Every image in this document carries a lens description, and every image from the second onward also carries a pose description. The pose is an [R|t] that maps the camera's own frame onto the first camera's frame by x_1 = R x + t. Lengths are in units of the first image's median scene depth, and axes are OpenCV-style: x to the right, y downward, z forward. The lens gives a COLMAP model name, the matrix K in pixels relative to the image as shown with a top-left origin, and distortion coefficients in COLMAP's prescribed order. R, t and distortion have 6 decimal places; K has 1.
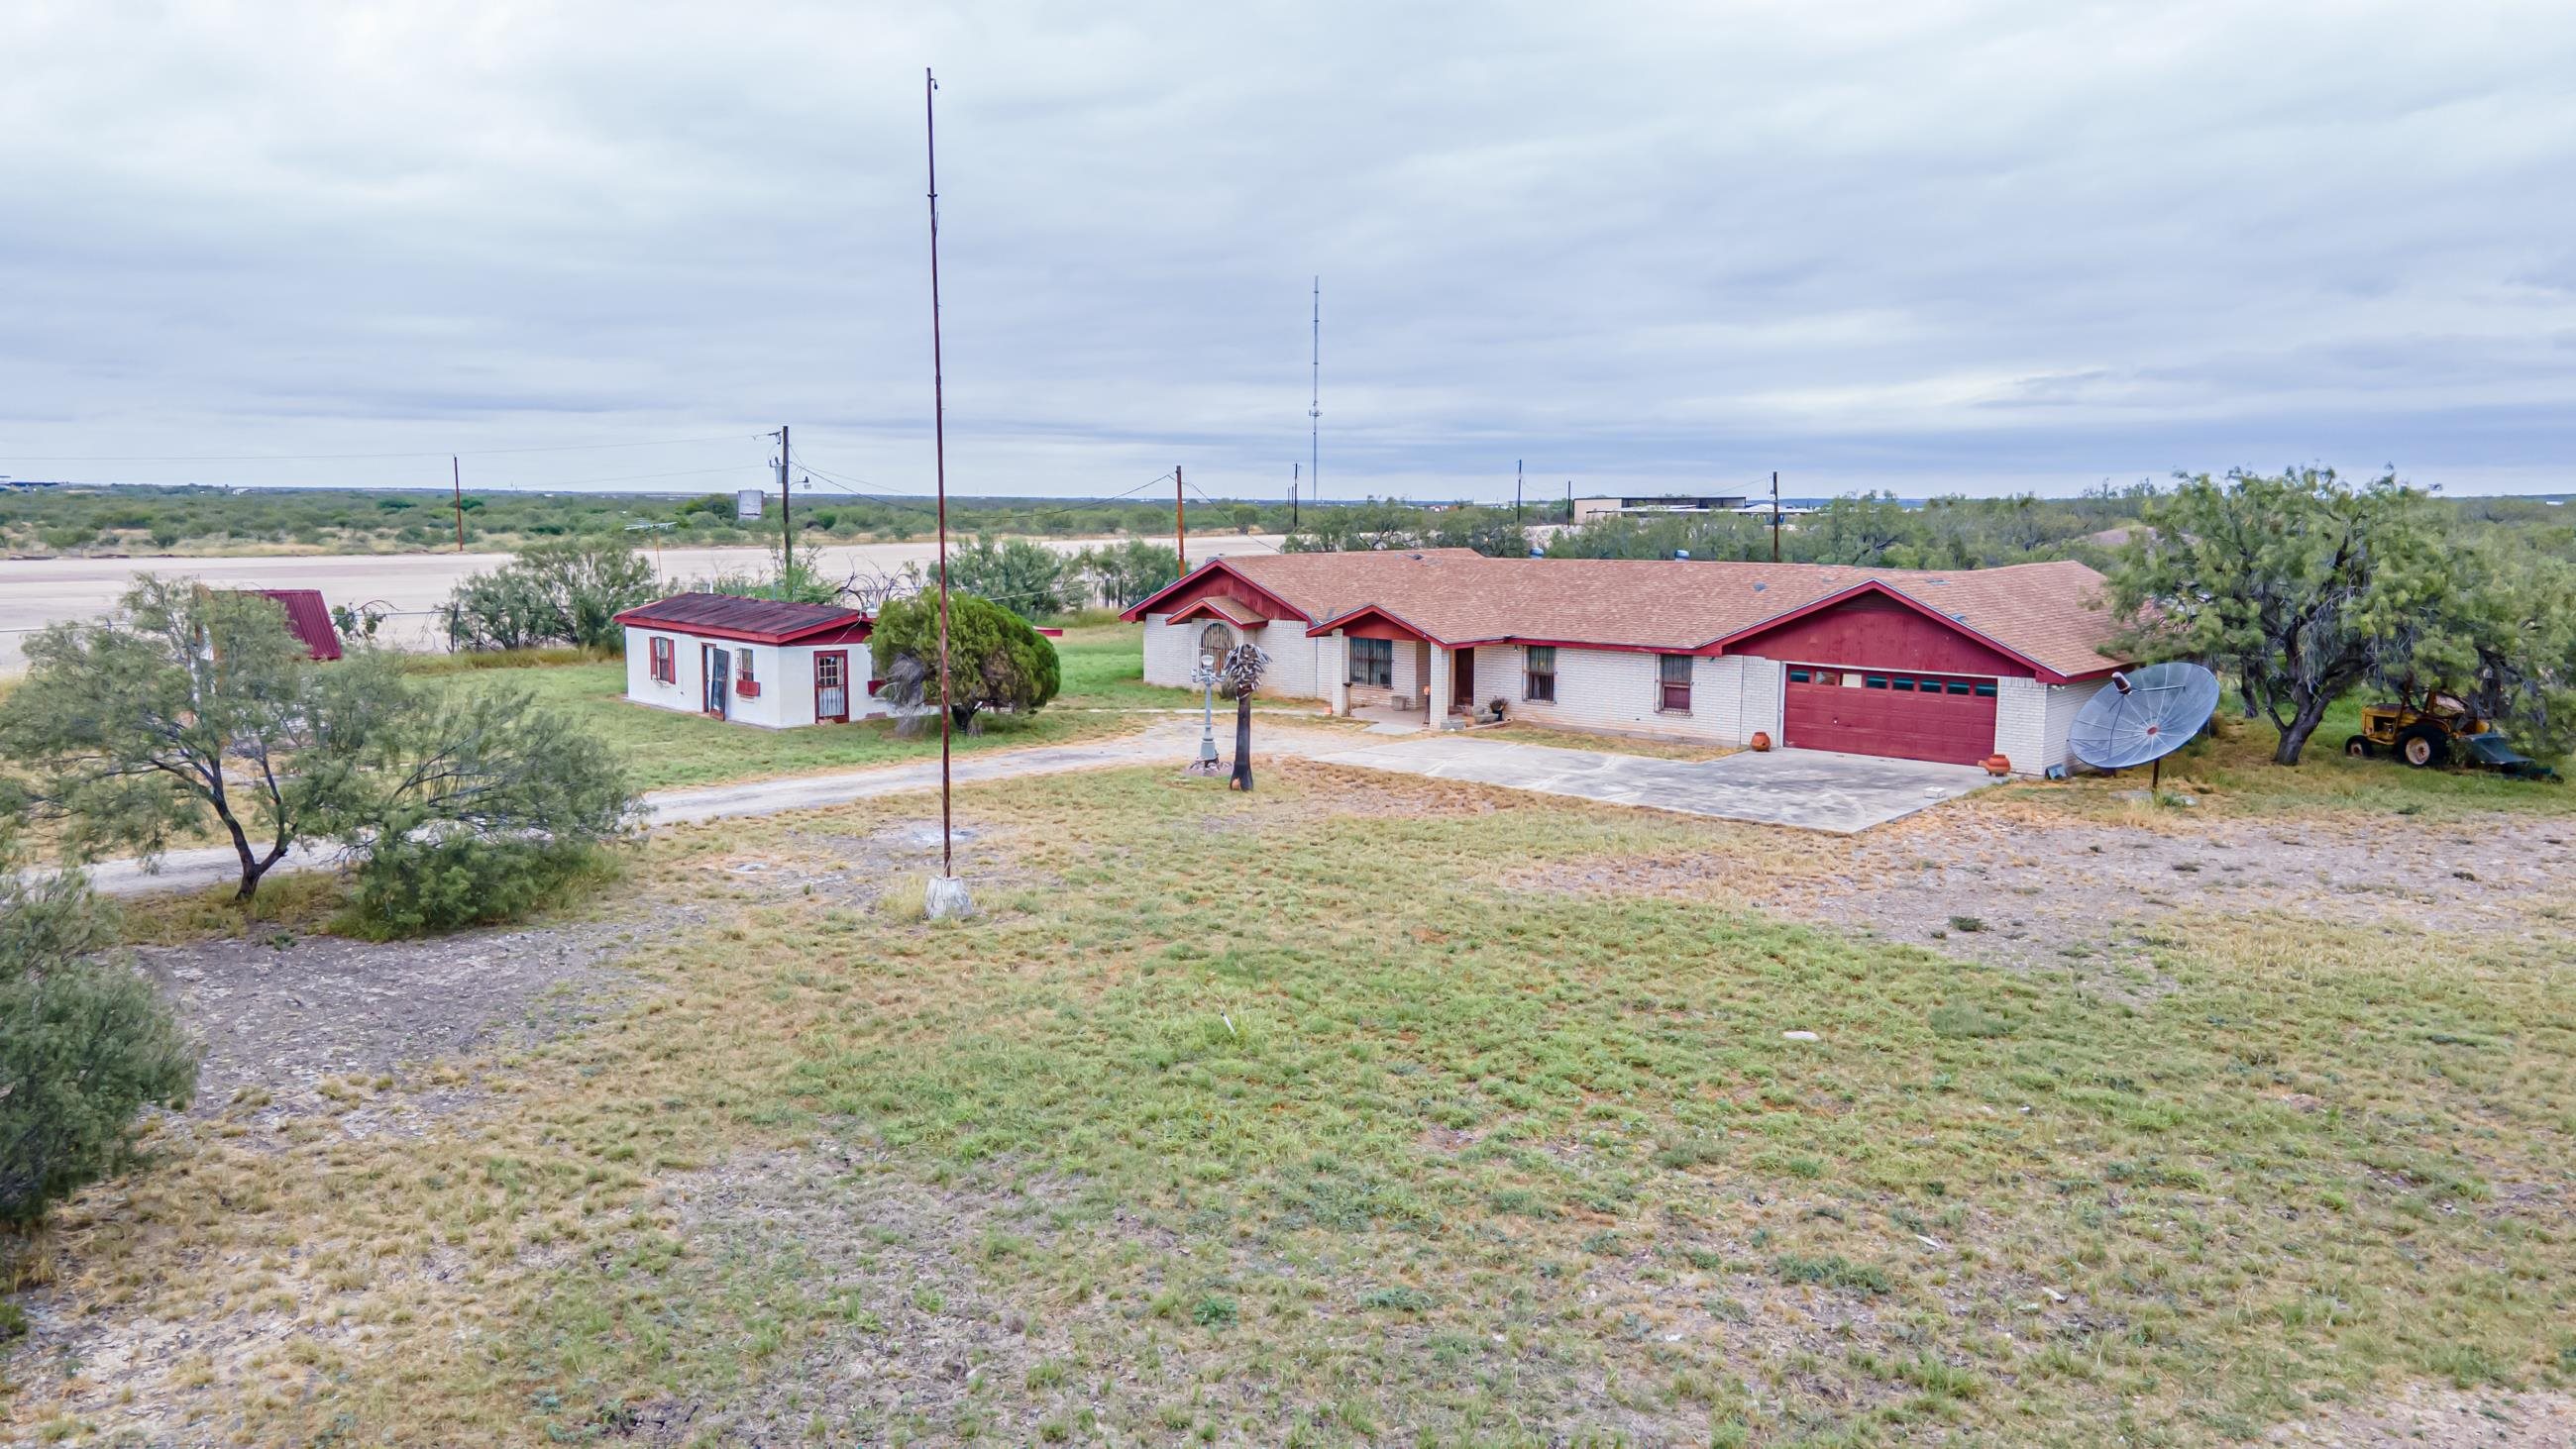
lens RADIAL K [[1877.6, 0, 1286.4], [0, 1877.6, 732.7], [0, 0, 1]] dist [0.023795, 0.039204]
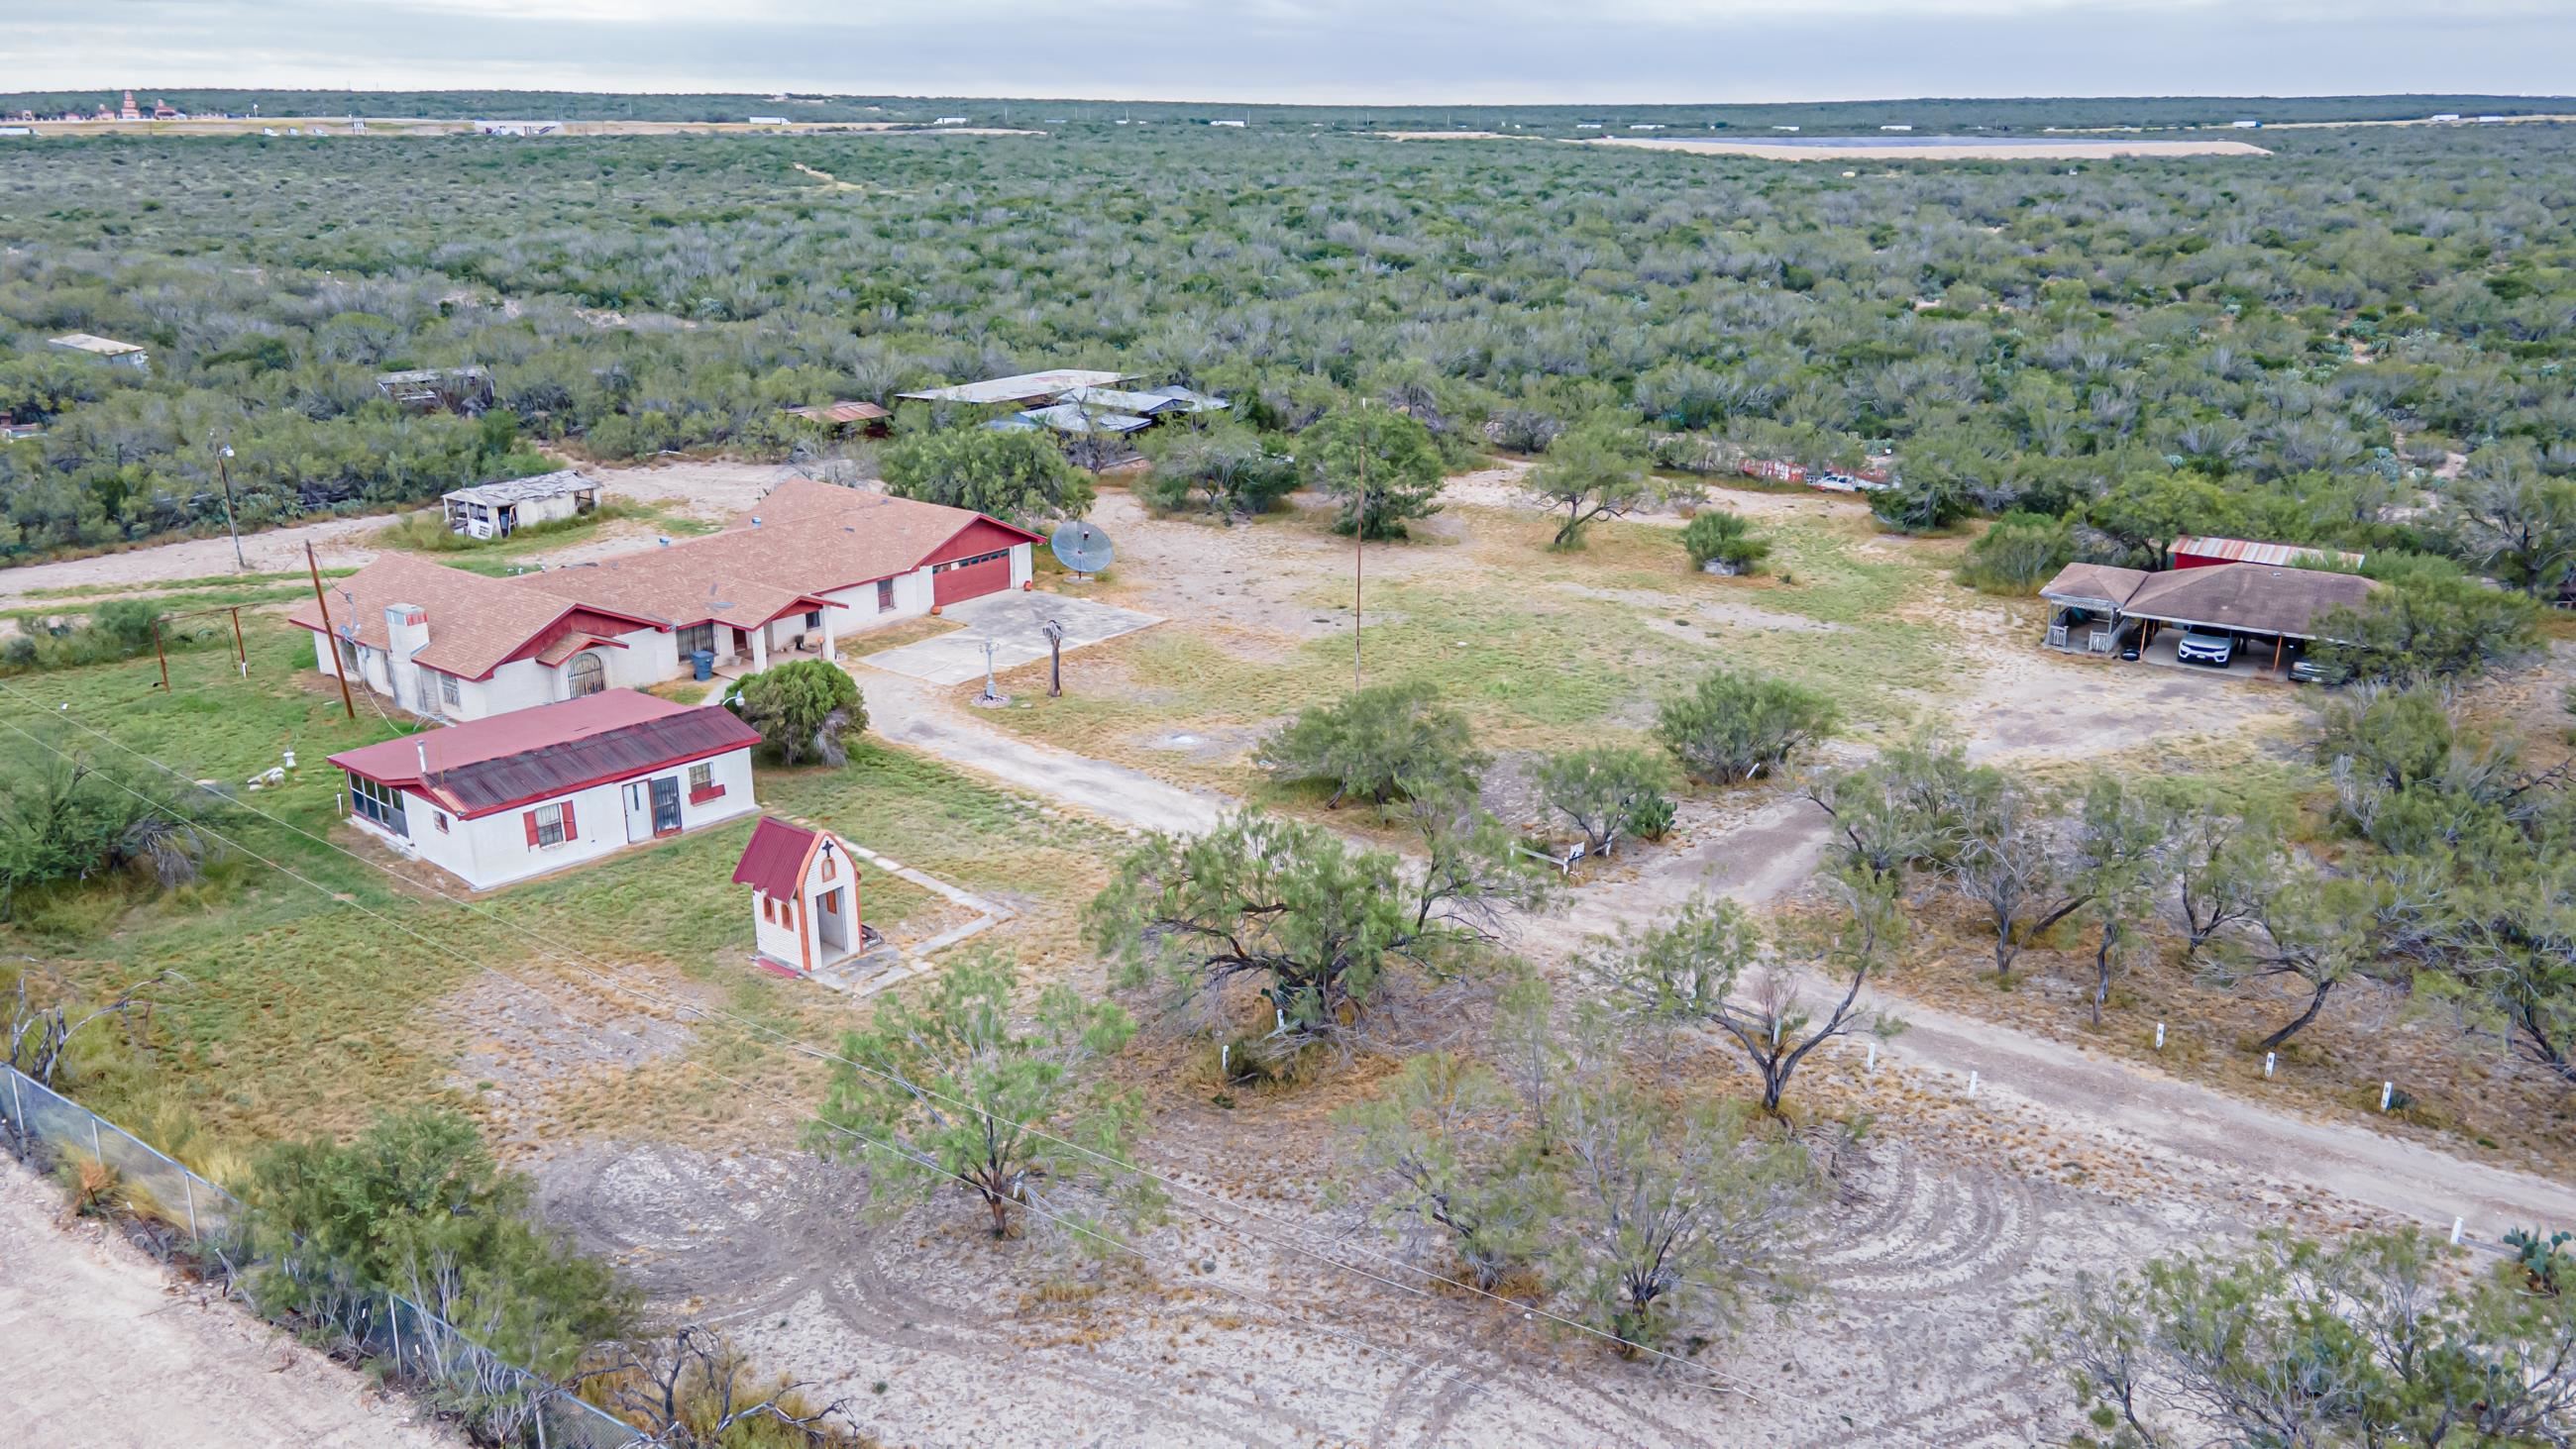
lens RADIAL K [[1877.6, 0, 1287.1], [0, 1877.6, 743.6], [0, 0, 1]] dist [0.023795, 0.039204]
pose [[-0.072935, -0.326937, 0.942227, -1.460040], [0.121309, 0.934821, 0.333758, -0.417899], [-0.989932, 0.138644, -0.028521, 0.670298]]
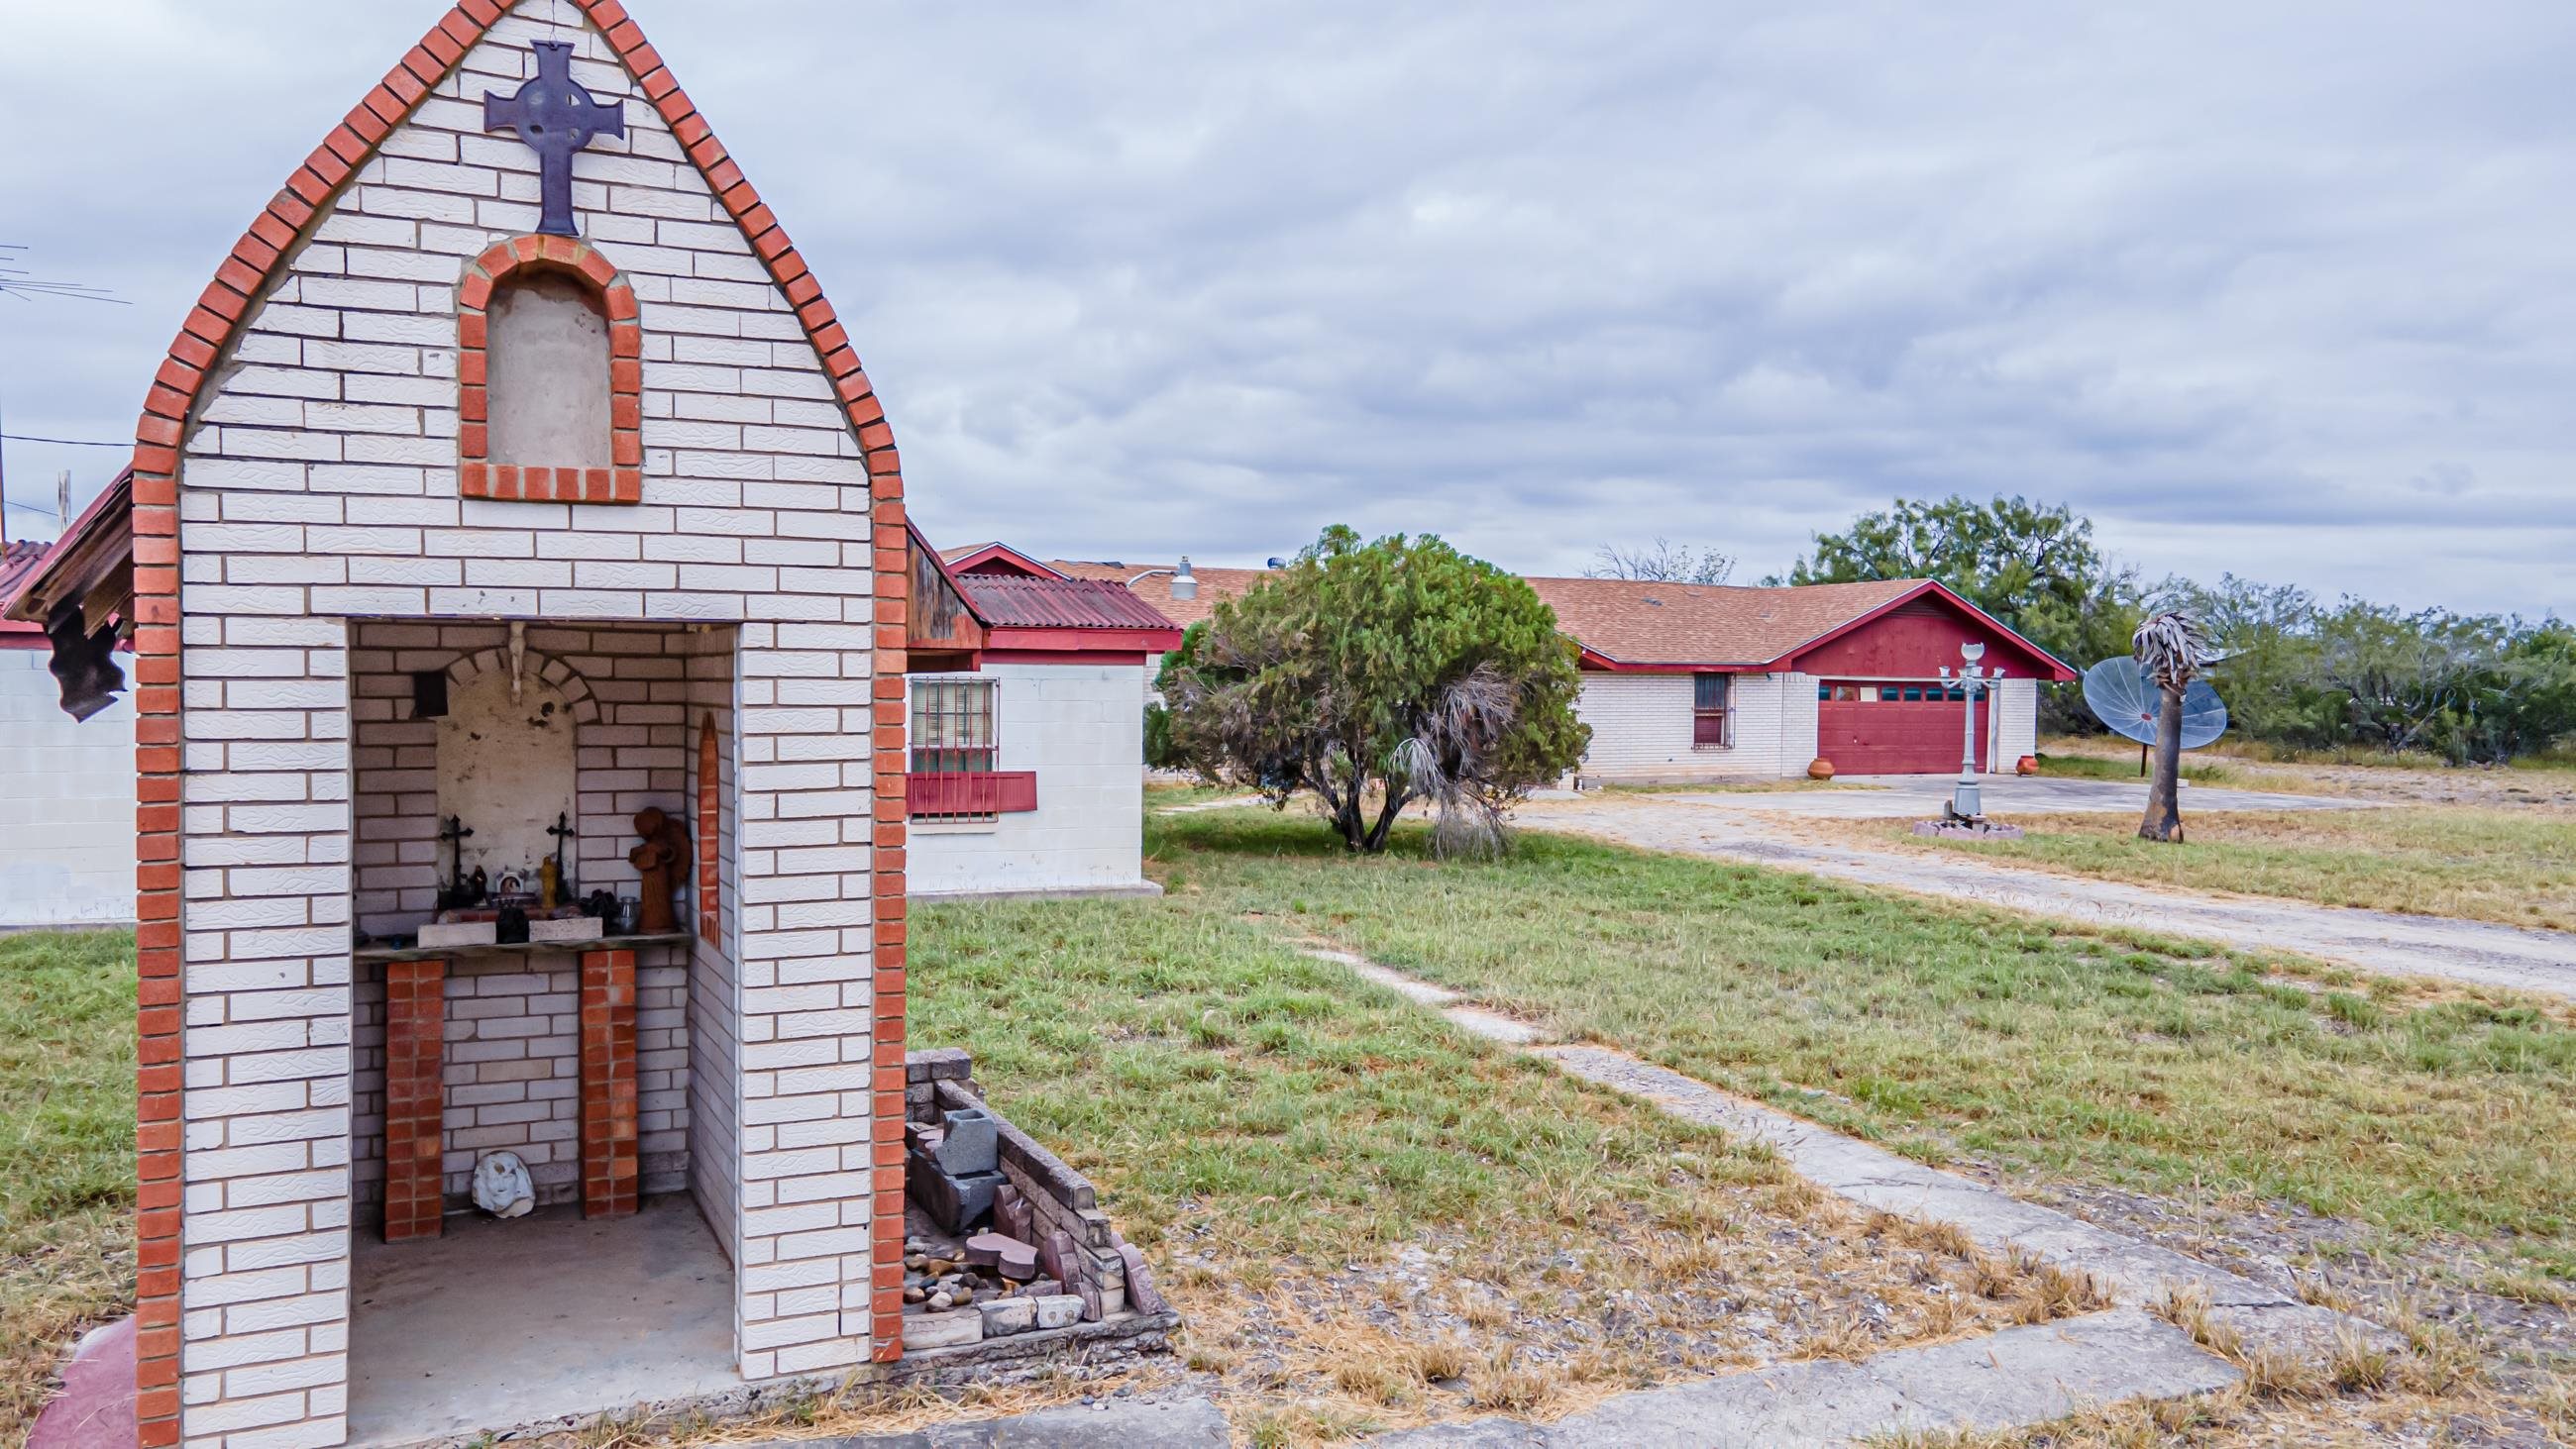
lens RADIAL K [[1877.6, 0, 1276.5], [0, 1877.6, 725.6], [0, 0, 1]] dist [0.023795, 0.039204]
pose [[0.386537, -0.024482, 0.921949, -0.588572], [0.108648, 0.993896, -0.019159, -0.023664], [-0.915852, 0.107574, 0.386837, 0.824417]]
